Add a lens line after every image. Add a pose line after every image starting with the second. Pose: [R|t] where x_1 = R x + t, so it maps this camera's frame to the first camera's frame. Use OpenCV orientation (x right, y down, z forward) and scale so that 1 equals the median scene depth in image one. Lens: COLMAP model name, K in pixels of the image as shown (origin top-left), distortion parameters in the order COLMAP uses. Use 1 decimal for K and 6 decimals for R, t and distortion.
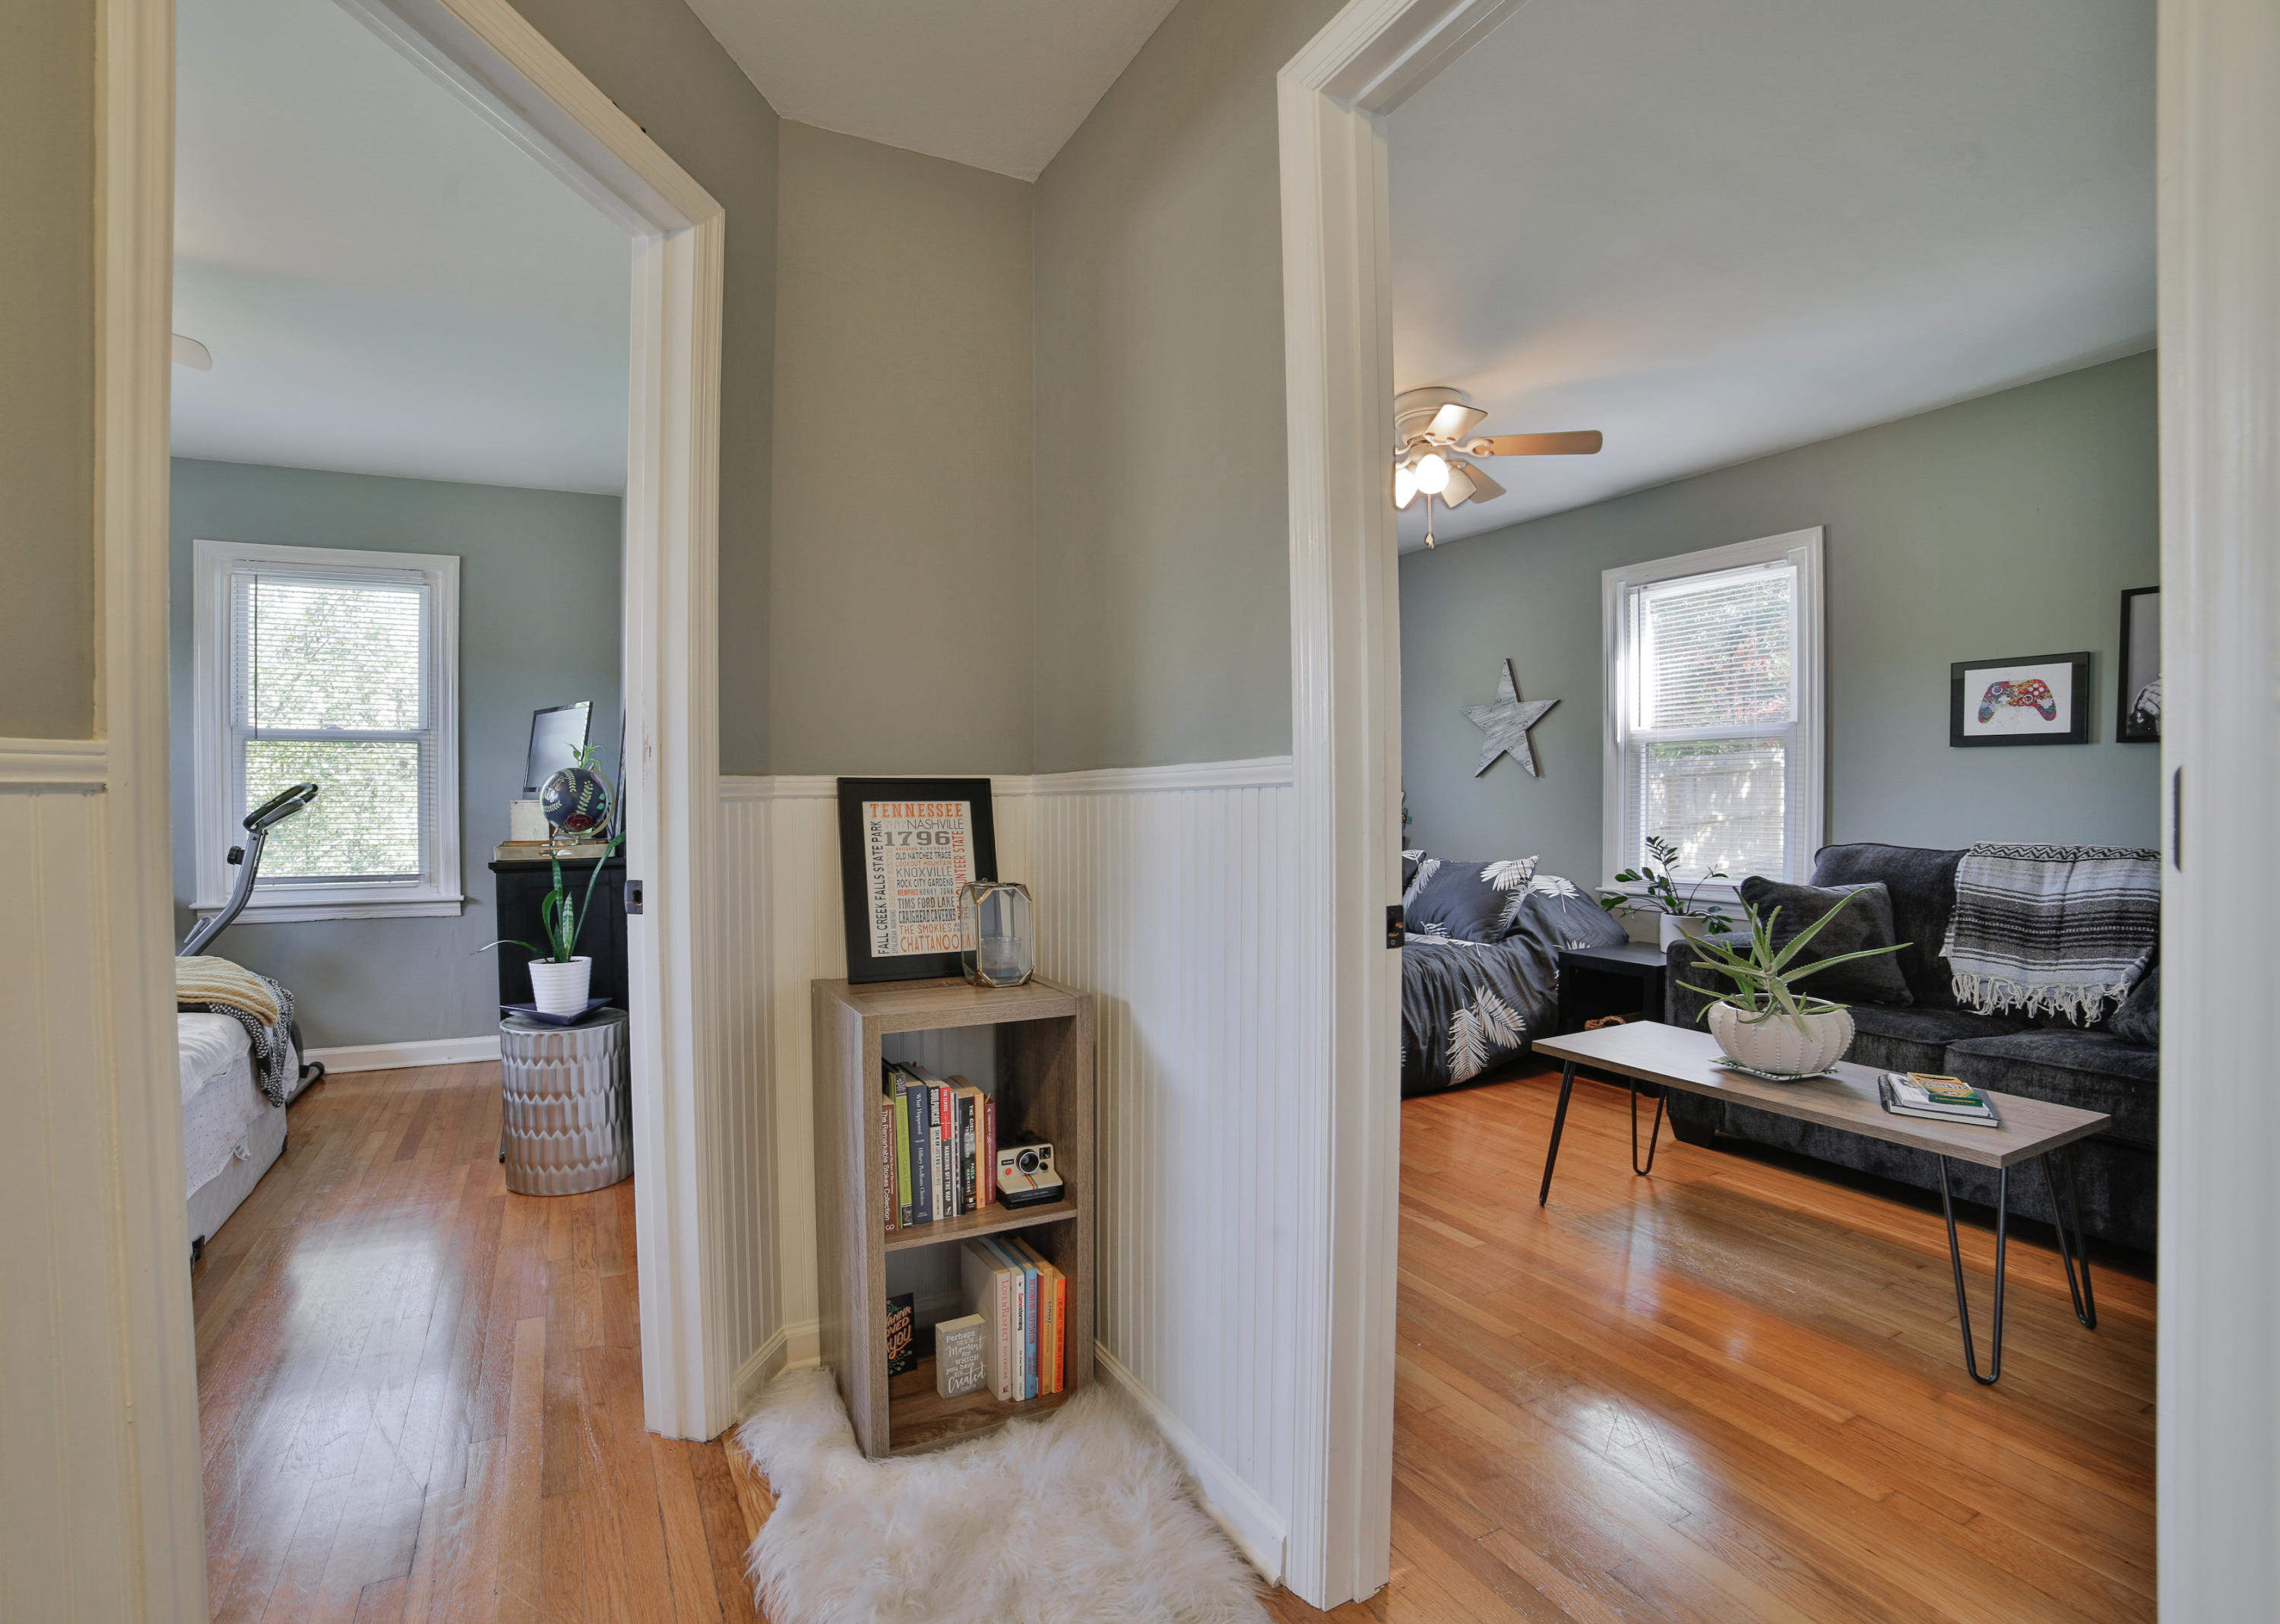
lens RADIAL K [[1062.1, 0, 1047.5], [0, 1062.1, 812.8], [0, 0, 1]] dist [-0.104626, 0.039136]
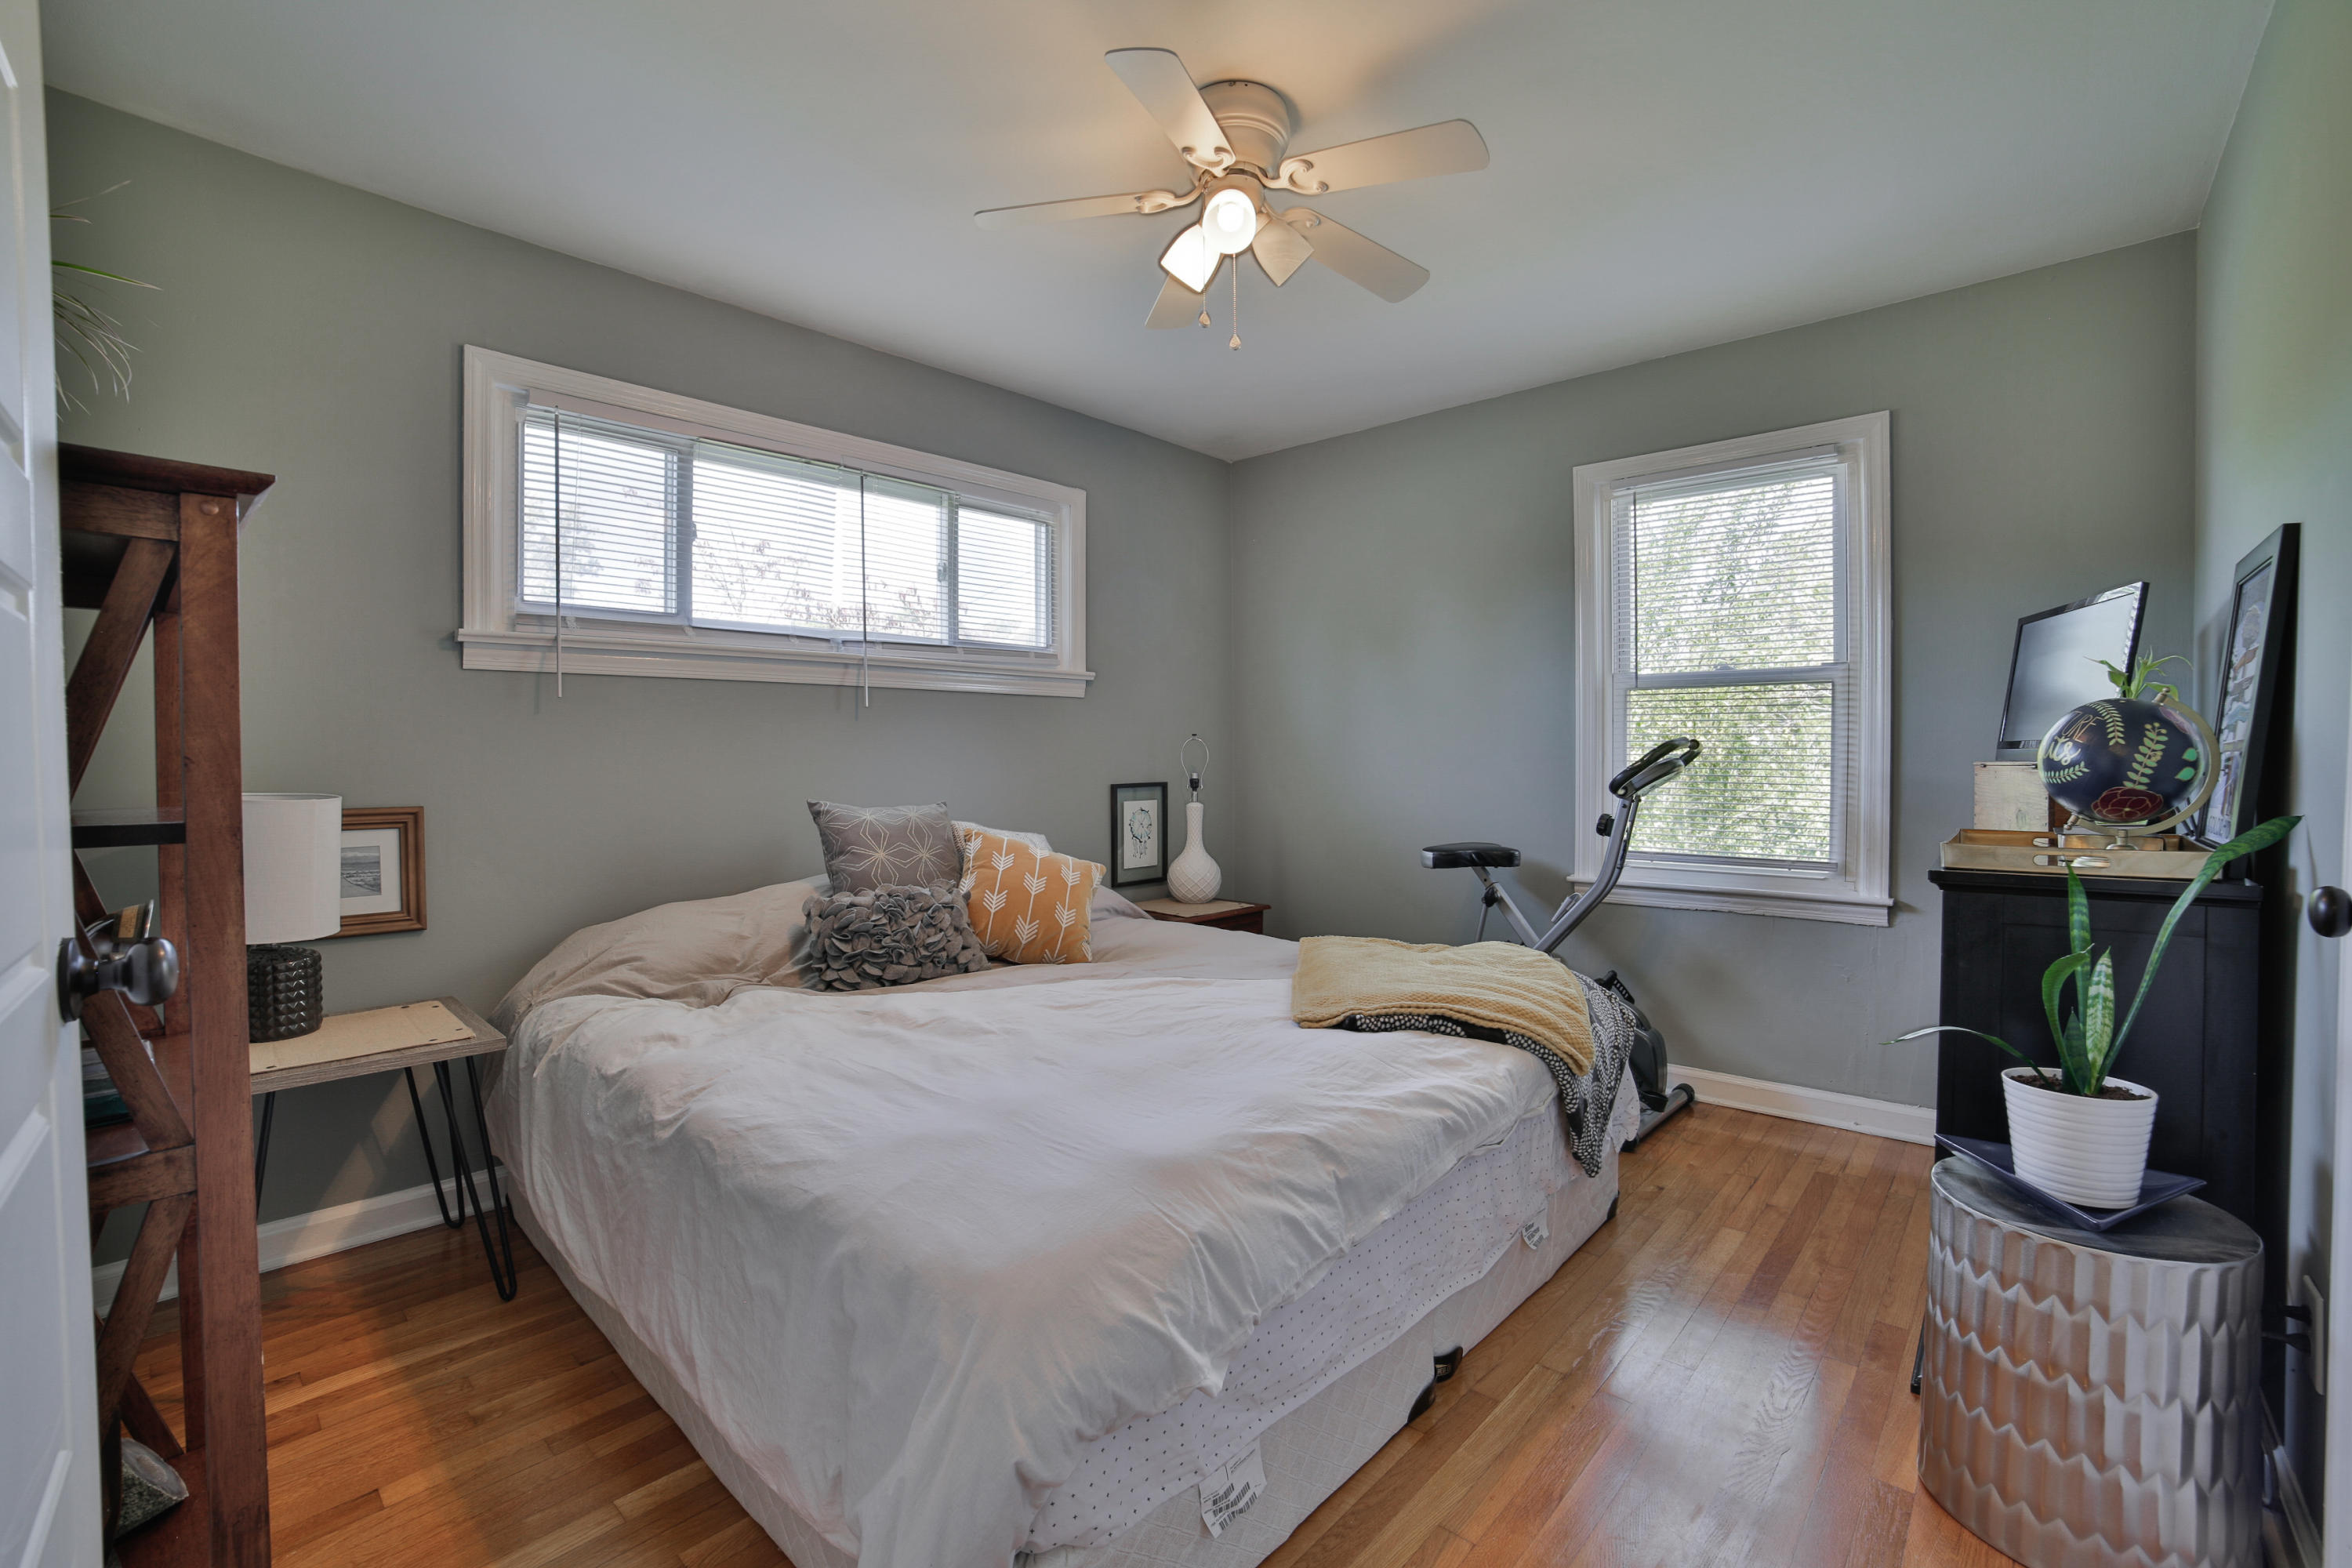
lens RADIAL K [[1018.1, 0, 1162.6], [0, 1018.1, 785.2], [0, 0, 1]] dist [-0.101339, 0.033004]
pose [[0.385010, 0.025598, -0.922557, -0.187358], [-0.015387, 0.999654, 0.021316, -0.002950], [0.922784, 0.005989, 0.385271, 0.353589]]
